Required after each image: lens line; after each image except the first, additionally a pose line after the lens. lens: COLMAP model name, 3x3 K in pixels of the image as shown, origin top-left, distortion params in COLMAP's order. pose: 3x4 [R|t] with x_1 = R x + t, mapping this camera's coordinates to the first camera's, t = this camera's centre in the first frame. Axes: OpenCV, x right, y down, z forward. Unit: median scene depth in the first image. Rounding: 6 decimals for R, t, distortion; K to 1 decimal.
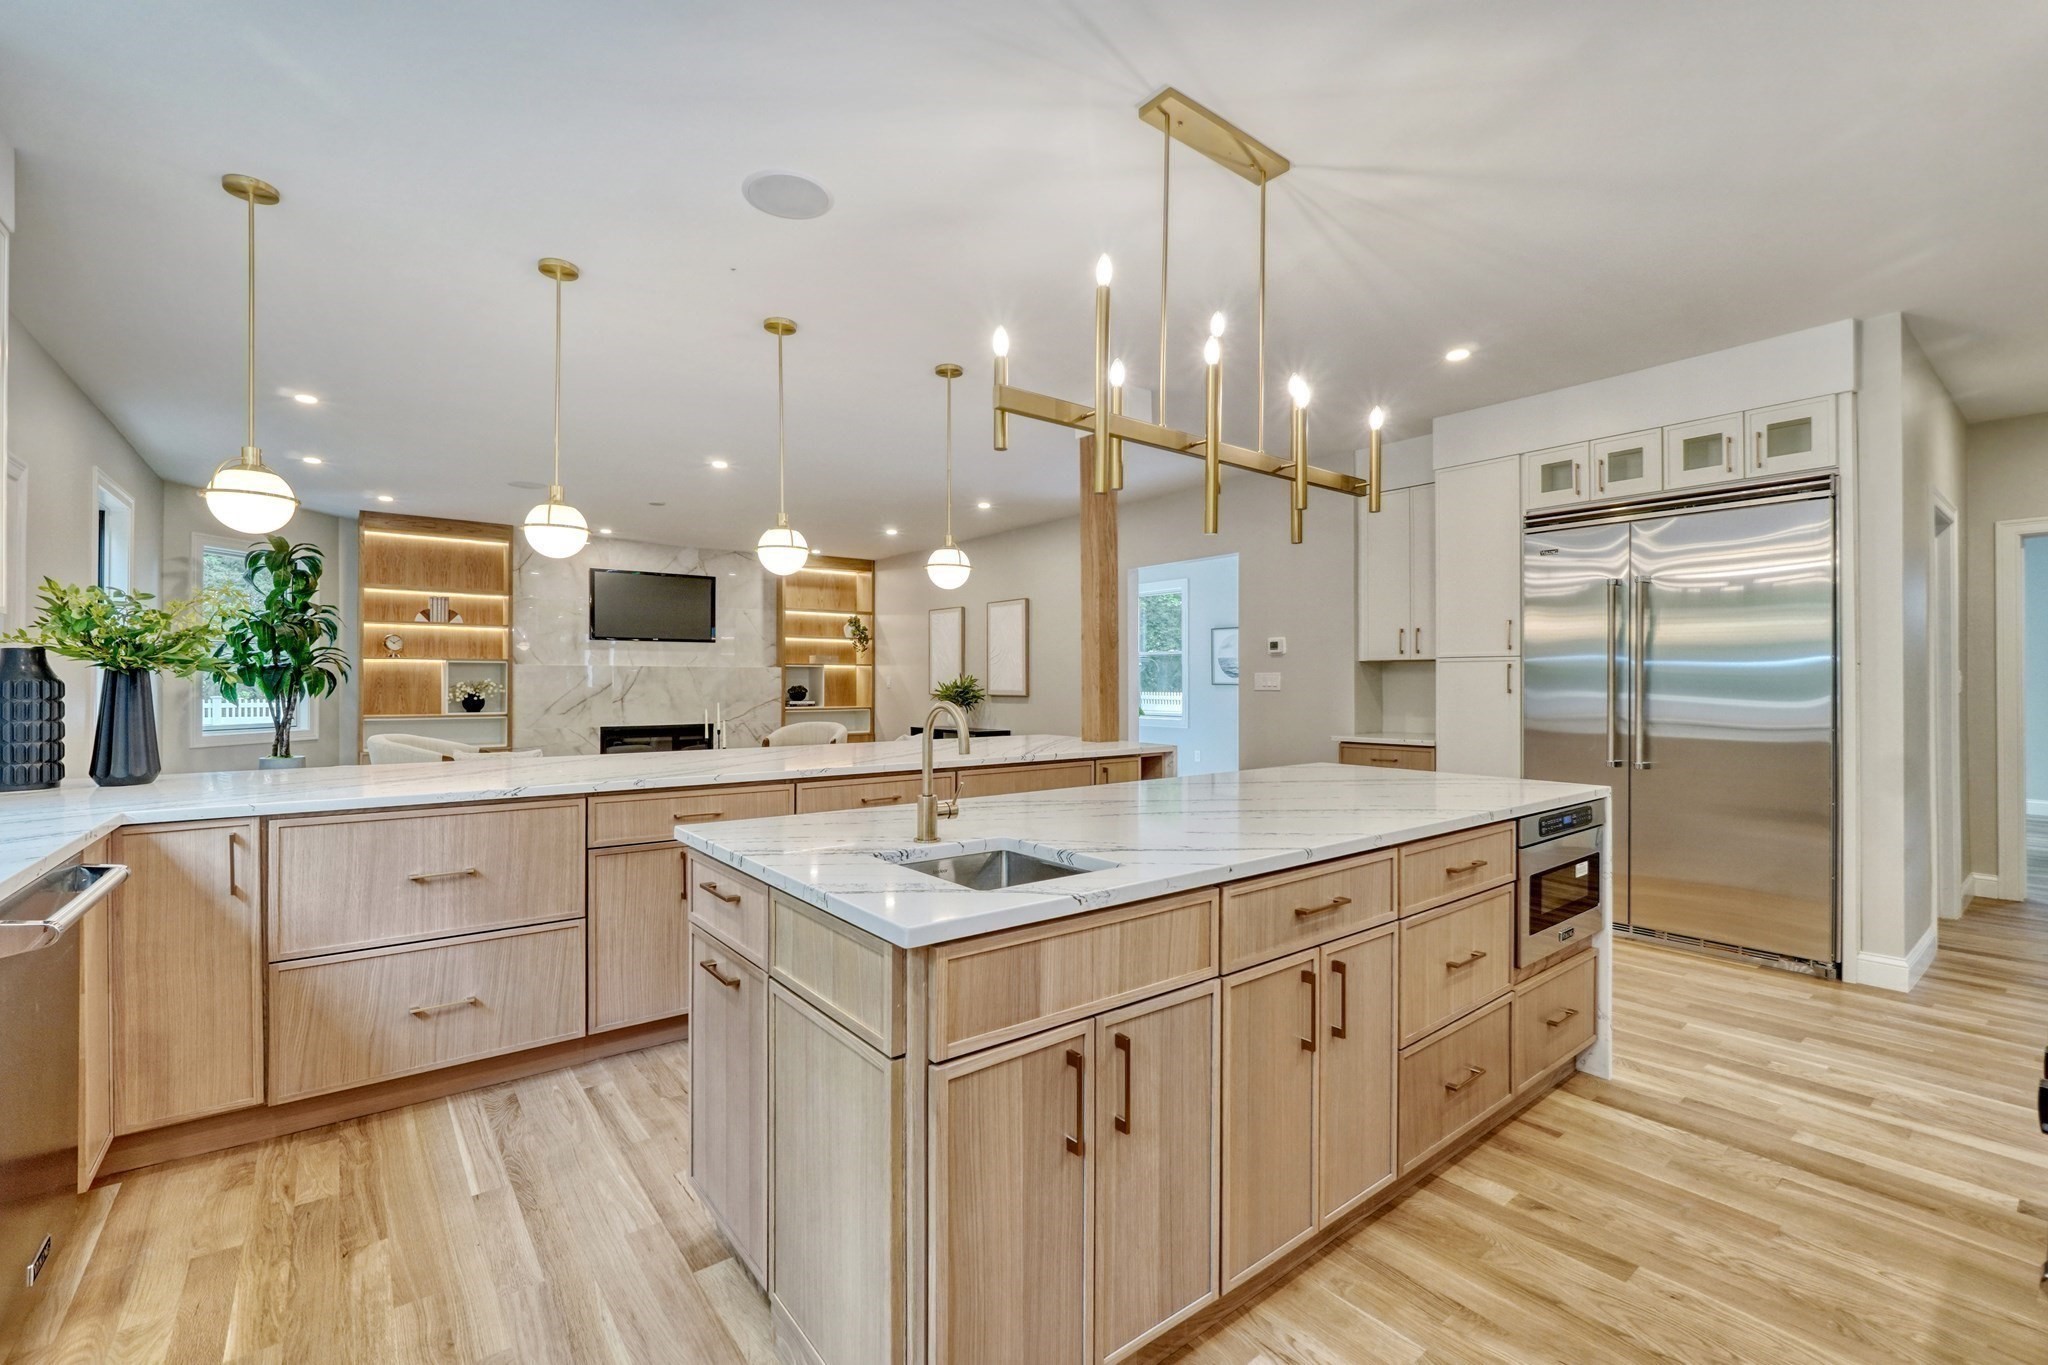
lens RADIAL K [[881.9, 0, 1024.0], [0, 881.9, 682.5], [0, 0, 1]] dist [-0.014113, -0.000084]
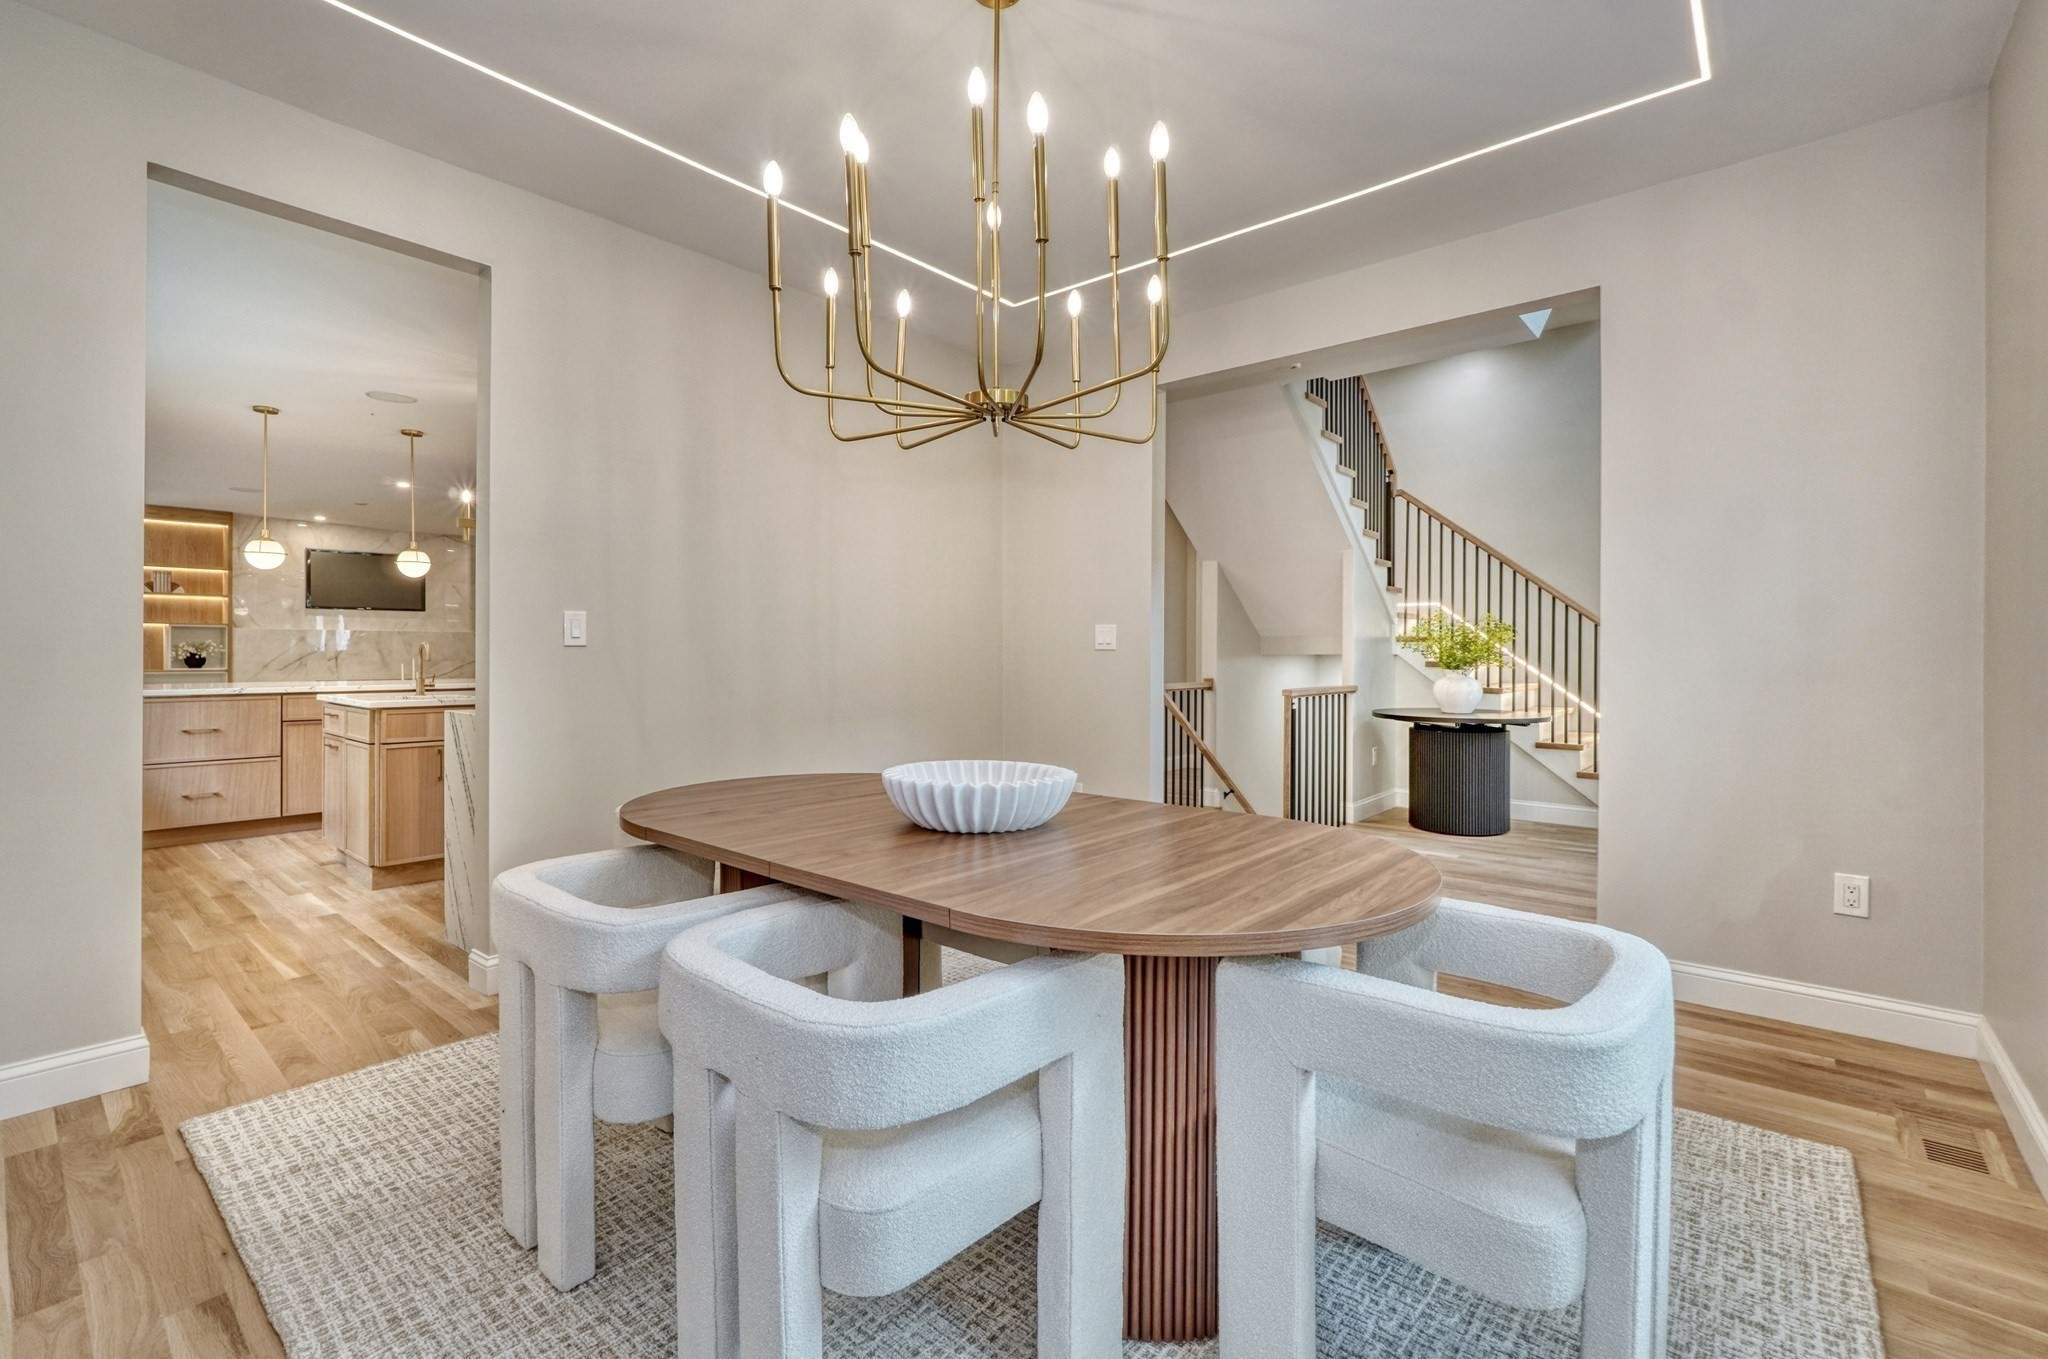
lens RADIAL K [[905.9, 0, 996.1], [0, 905.9, 657.7], [0, 0, 1]] dist [-0.001642, -0.000299]
pose [[0.984273, 0.001862, 0.176644, 0.223900], [-0.002930, 0.999979, 0.005787, 0.009340], [-0.176629, -0.006213, 0.984258, -0.397540]]
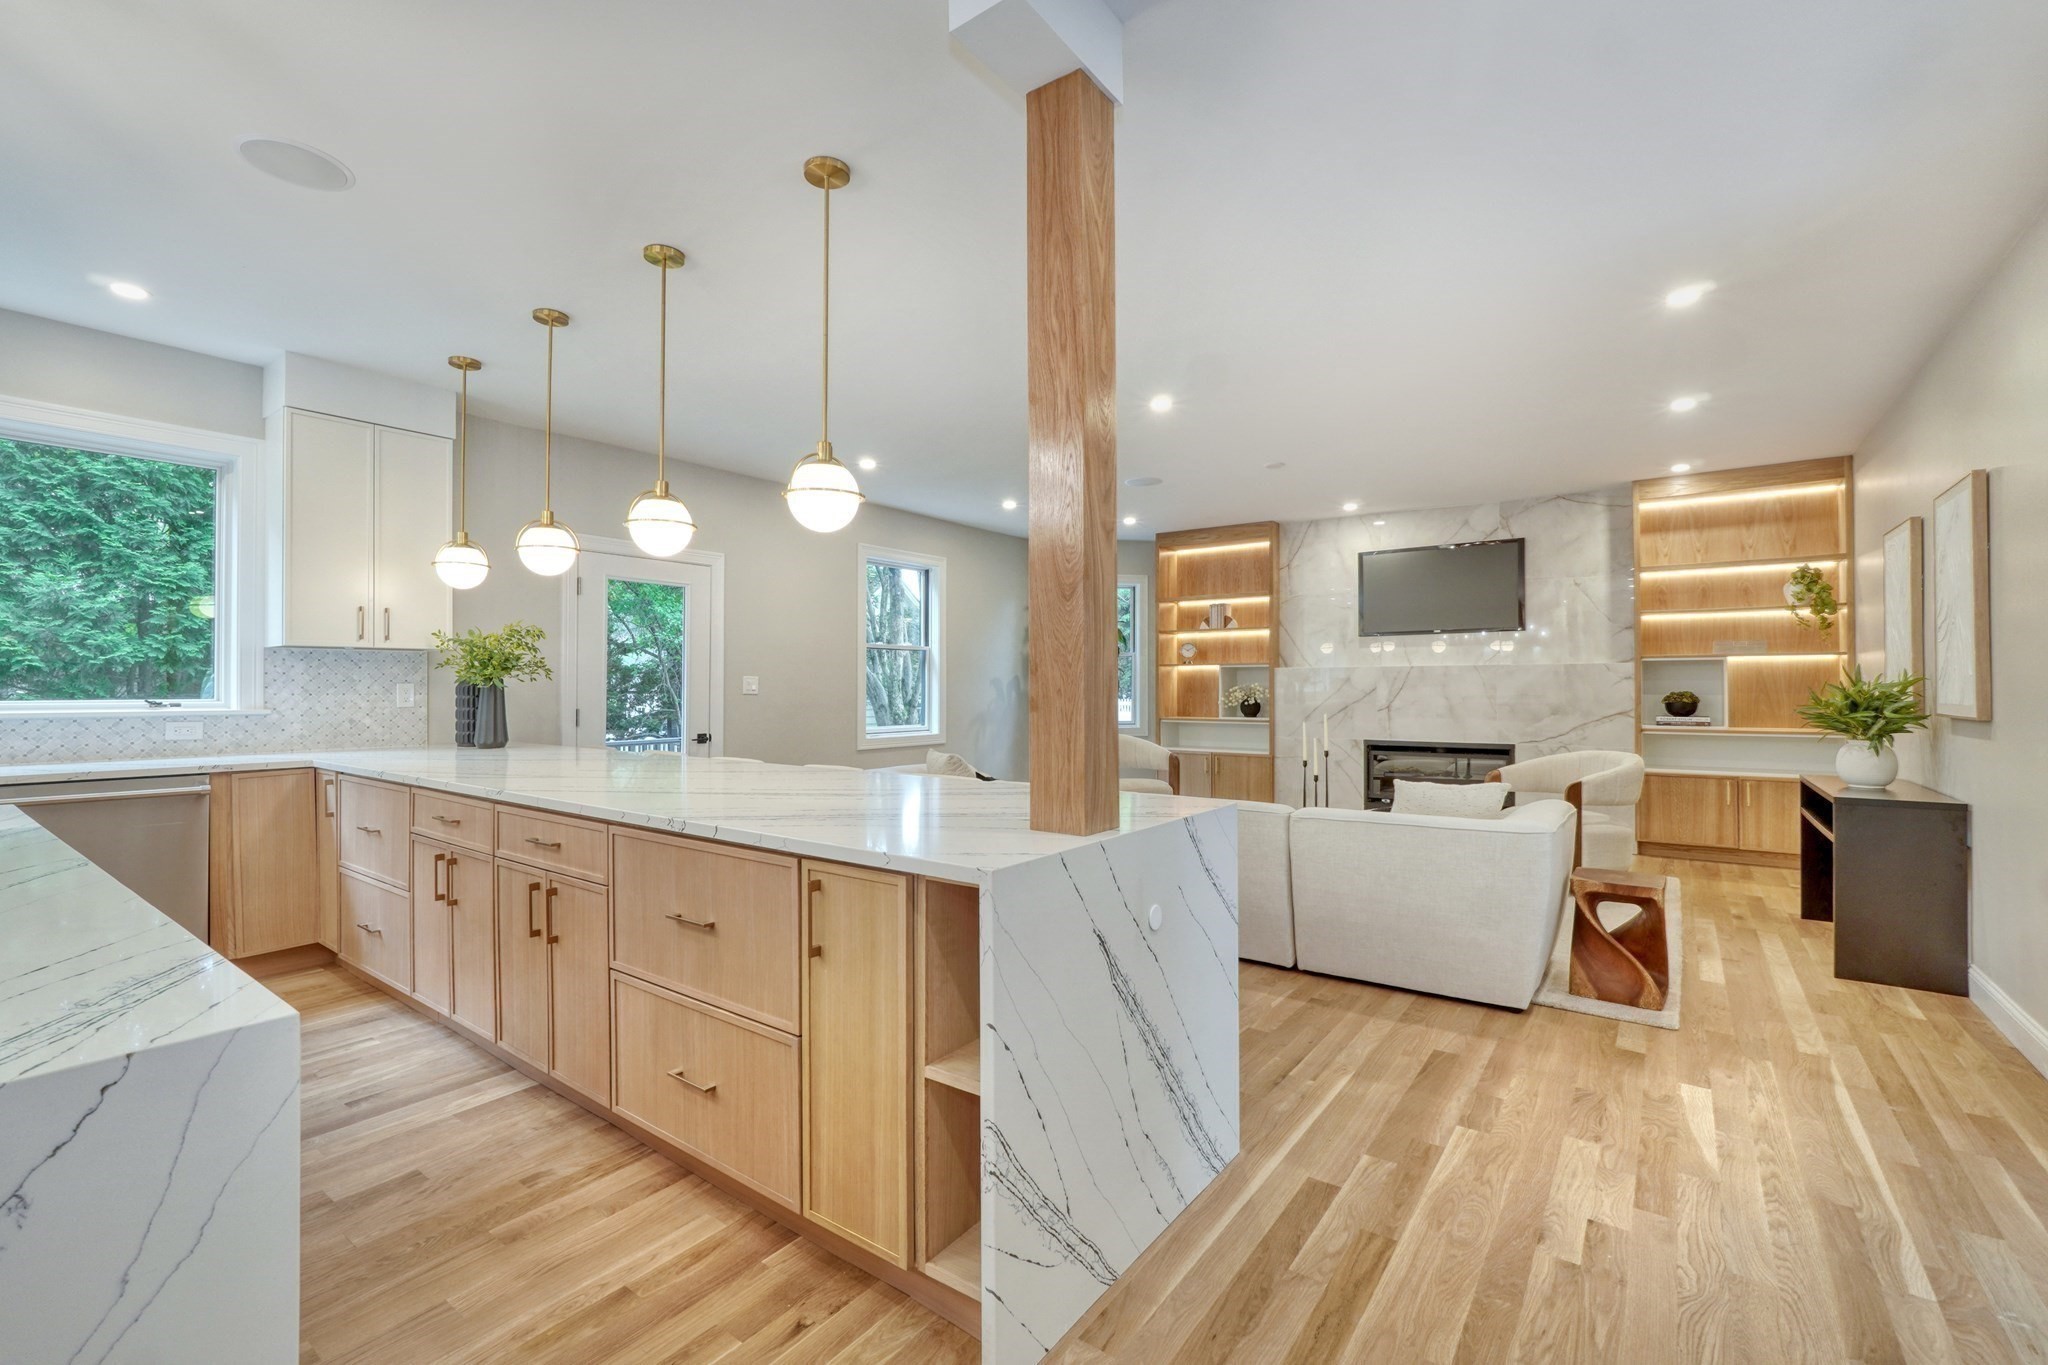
lens RADIAL K [[881.9, 0, 1024.0], [0, 881.9, 682.5], [0, 0, 1]] dist [-0.014113, -0.000084]
pose [[0.256712, -0.008317, -0.966452, 0.265412], [-0.000905, 0.999960, -0.008845, 0.003864], [0.966488, 0.003146, 0.256694, 0.497002]]
